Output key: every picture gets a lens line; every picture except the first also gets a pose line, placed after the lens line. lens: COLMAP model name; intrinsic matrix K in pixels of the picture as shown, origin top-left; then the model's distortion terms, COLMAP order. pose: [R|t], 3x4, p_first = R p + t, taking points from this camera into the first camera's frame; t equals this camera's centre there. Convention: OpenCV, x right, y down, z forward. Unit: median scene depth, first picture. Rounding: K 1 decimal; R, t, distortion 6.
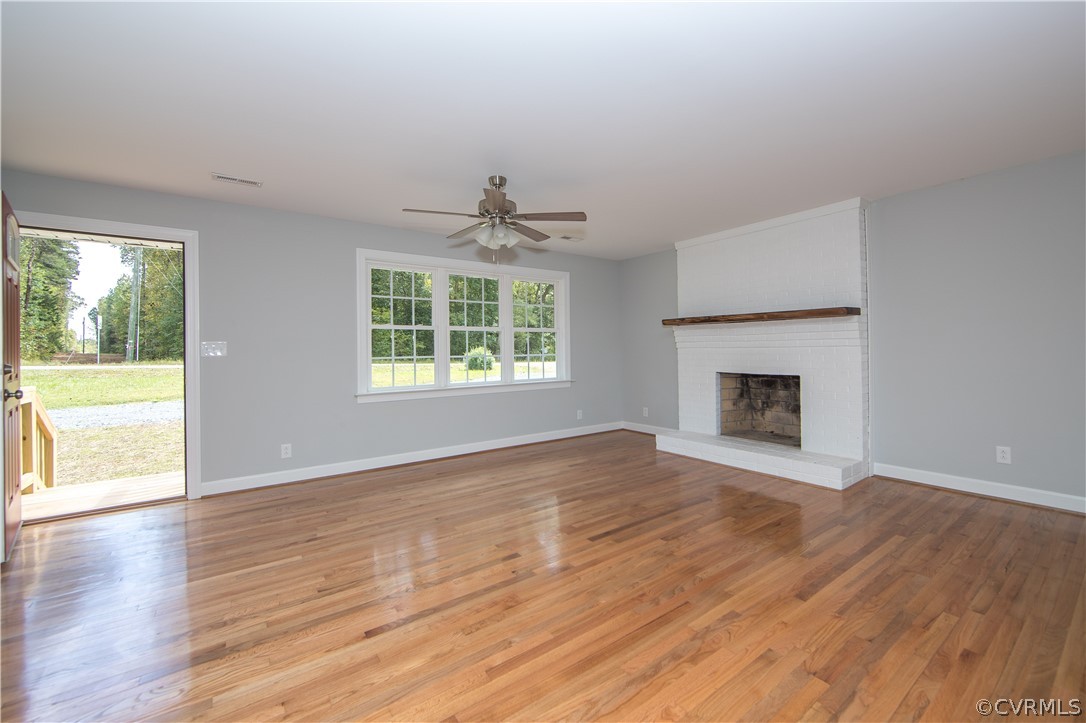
lens RADIAL K [[452.0, 0, 570.7], [0, 452.0, 346.7], [0, 0, 1]] dist [-0.001967, 0.000653]
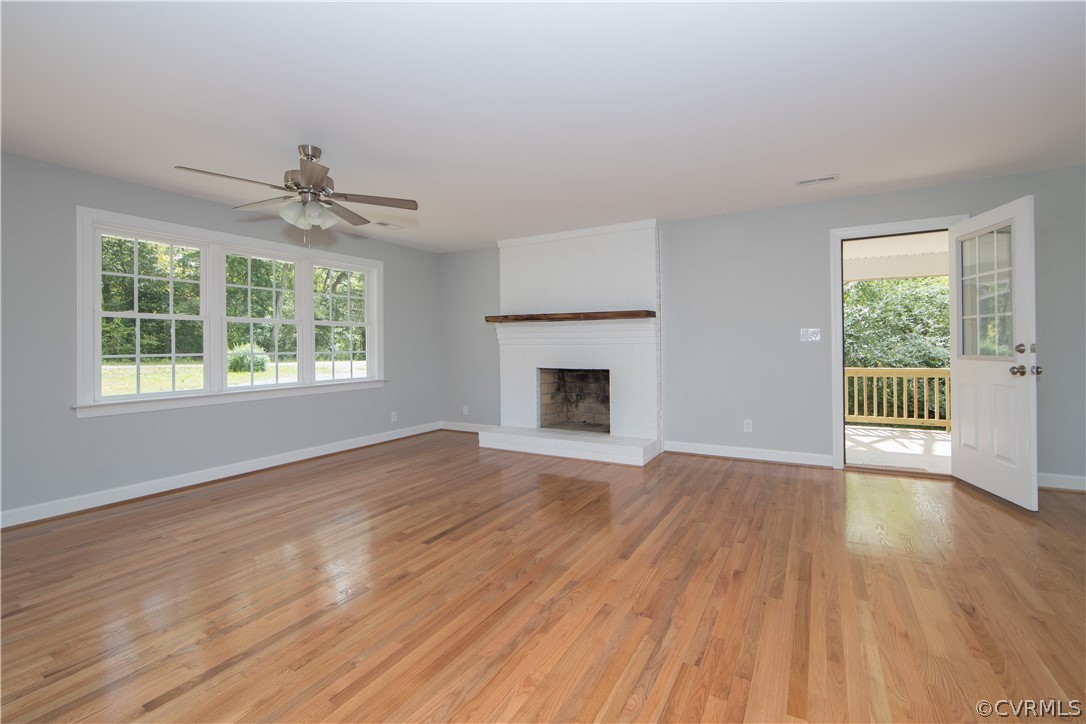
lens RADIAL K [[462.1, 0, 577.8], [0, 462.1, 342.7], [0, 0, 1]] dist [-0.000063, 0.000708]
pose [[0.907990, 0.006279, 0.418944, -0.064453], [-0.004522, 0.999976, -0.005187, 0.004073], [-0.418967, 0.002815, 0.907997, -0.023658]]
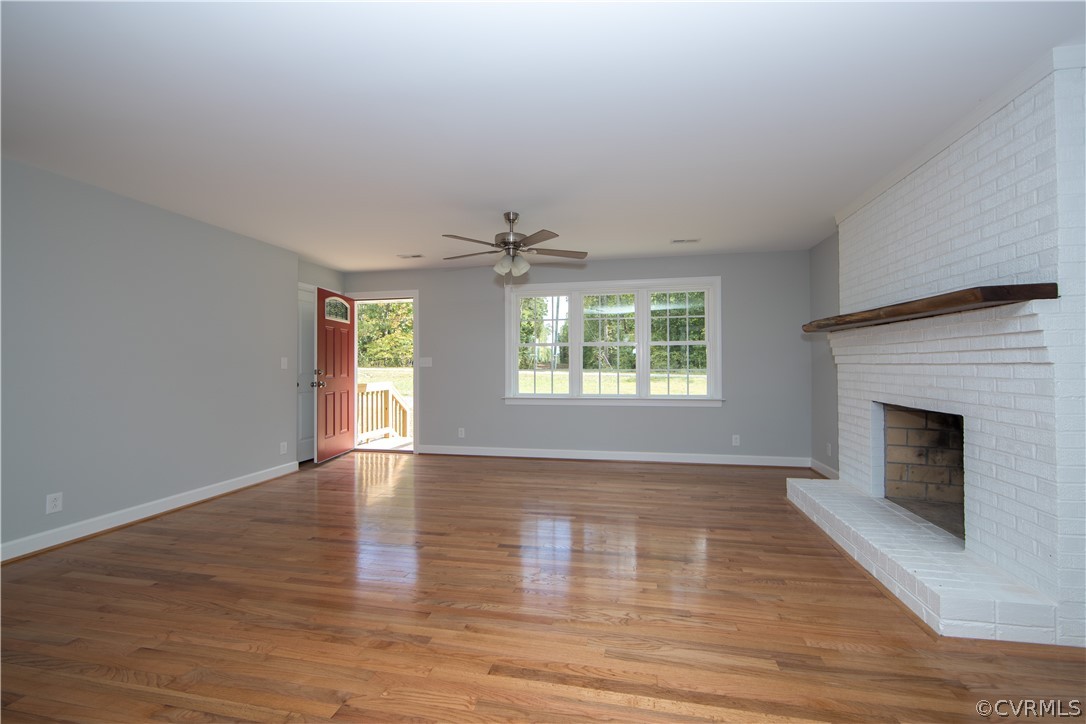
lens RADIAL K [[437.0, 0, 549.9], [0, 437.0, 361.7], [0, 0, 1]] dist [-0.001371, 0.000100]
pose [[0.657420, 0.004267, -0.753512, 0.743934], [0.001918, 0.999971, 0.007336, -0.009193], [0.753522, -0.006268, 0.657393, 0.350300]]
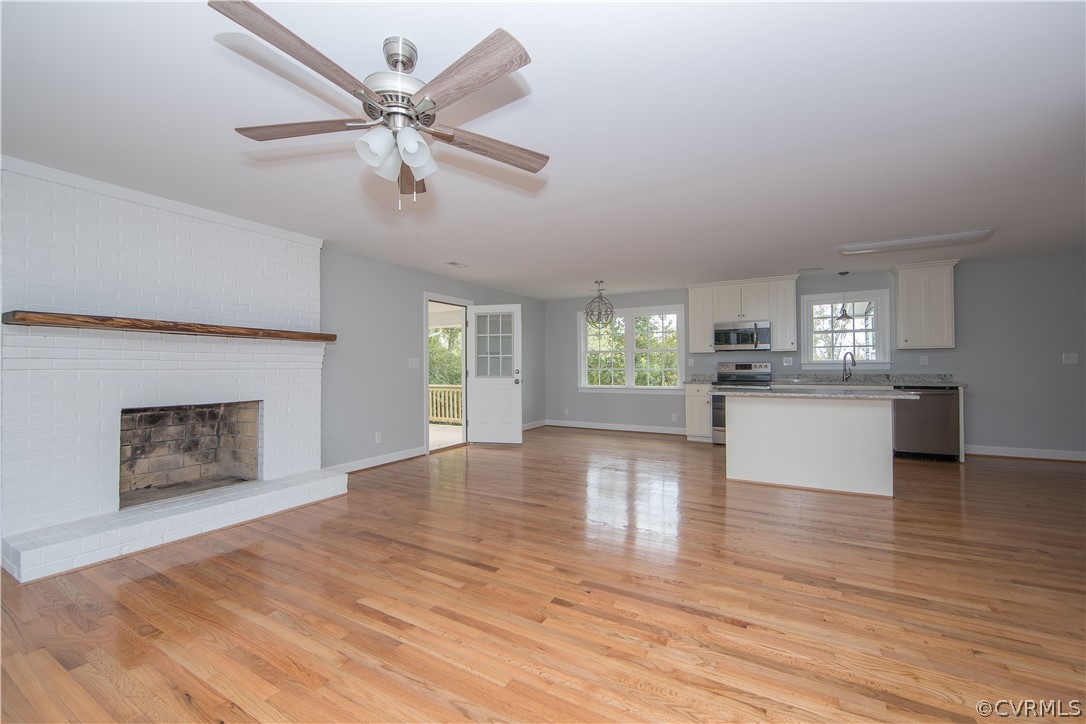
lens RADIAL K [[437.0, 0, 549.9], [0, 437.0, 361.7], [0, 0, 1]] dist [-0.001371, 0.000100]
pose [[-0.396067, 0.026768, 0.917831, -0.710423], [0.004455, 0.999619, -0.027231, 0.015586], [-0.918211, -0.006696, -0.396036, 1.056338]]
